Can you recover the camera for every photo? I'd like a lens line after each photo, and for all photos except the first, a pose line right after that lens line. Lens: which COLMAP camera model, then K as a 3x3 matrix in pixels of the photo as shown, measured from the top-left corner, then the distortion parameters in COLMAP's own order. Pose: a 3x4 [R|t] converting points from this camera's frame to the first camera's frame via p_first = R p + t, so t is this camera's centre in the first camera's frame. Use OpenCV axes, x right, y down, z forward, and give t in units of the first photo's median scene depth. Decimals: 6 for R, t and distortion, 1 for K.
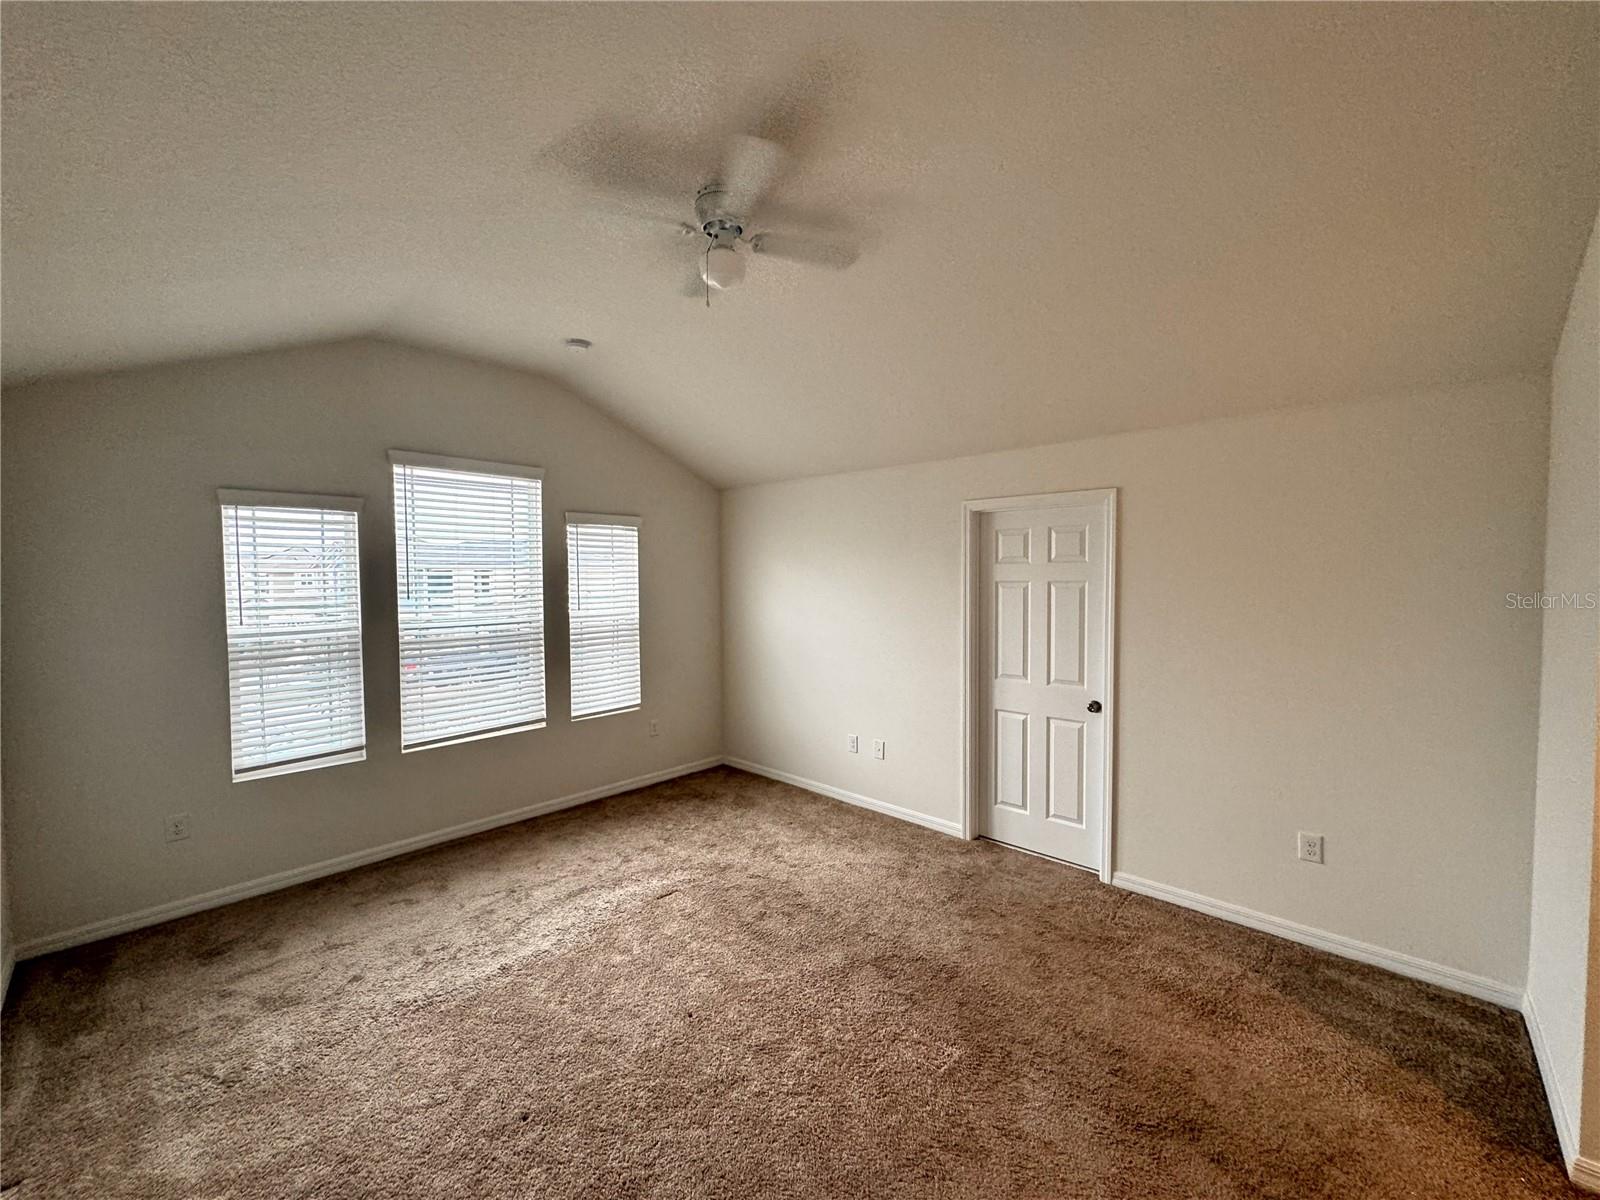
lens RADIAL K [[635.4, 0, 794.8], [0, 635.4, 597.5], [0, 0, 1]] dist [-0.004865, 0.000368]
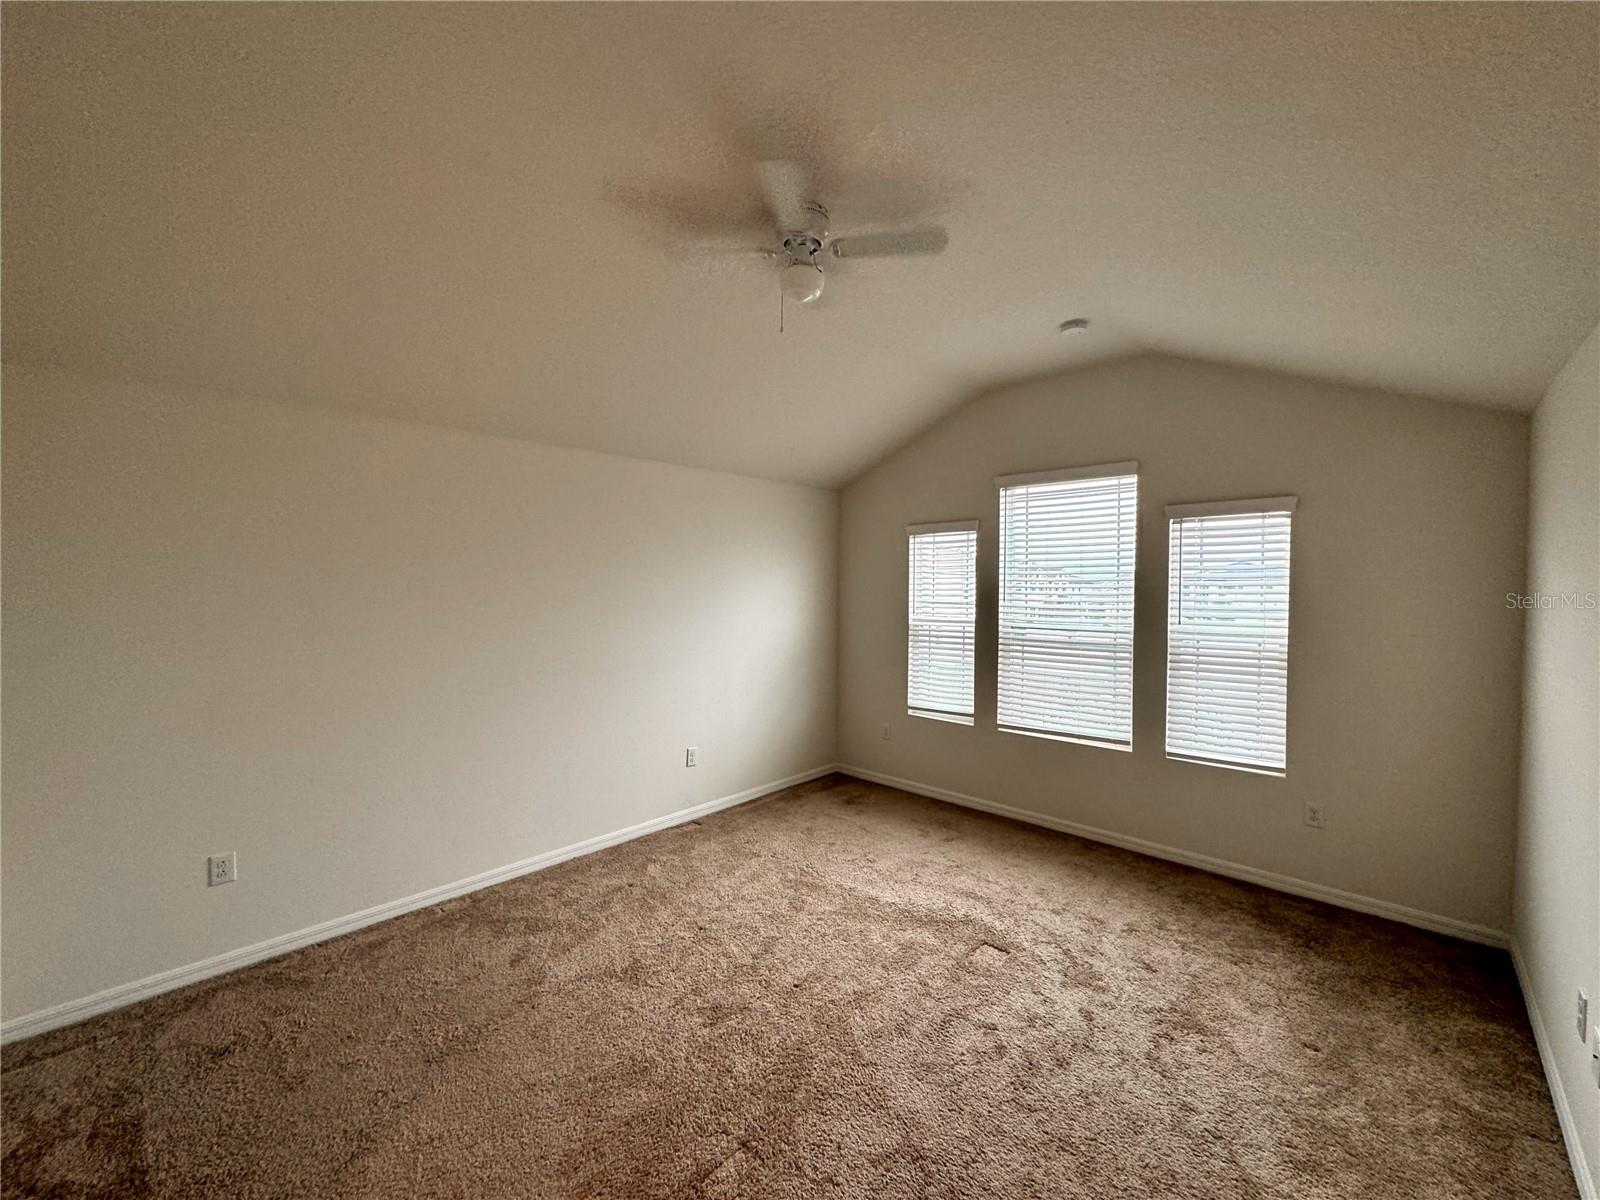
lens RADIAL K [[635.4, 0, 797.7], [0, 635.4, 601.6], [0, 0, 1]] dist [-0.004865, 0.000368]
pose [[0.004439, 0.036317, -0.999330, 0.567557], [-0.034680, 0.998745, 0.036142, -0.026304], [0.999389, 0.034496, 0.005692, 0.612161]]
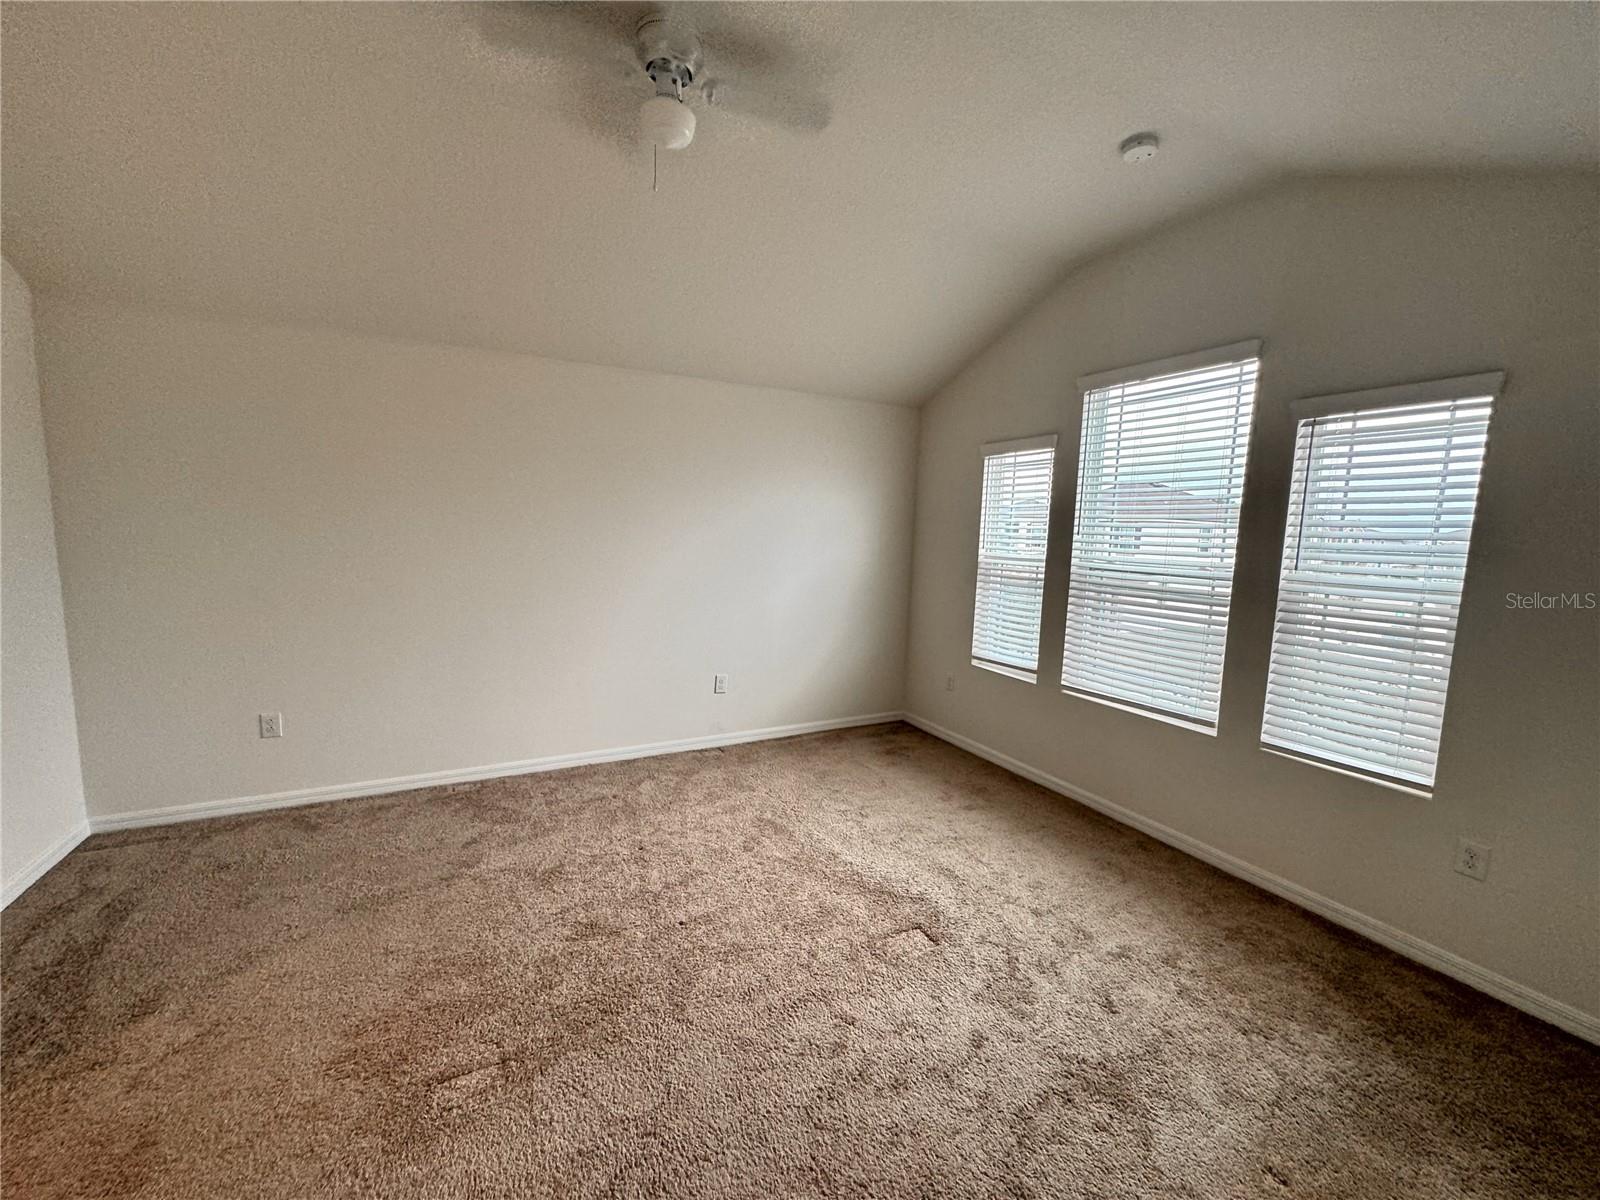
lens RADIAL K [[635.4, 0, 796.1], [0, 635.4, 602.0], [0, 0, 1]] dist [-0.004865, 0.000368]
pose [[-0.323533, 0.113813, -0.939347, 0.430246], [-0.055479, 0.988750, 0.138907, -0.007139], [0.944589, 0.097055, -0.313579, 0.911109]]
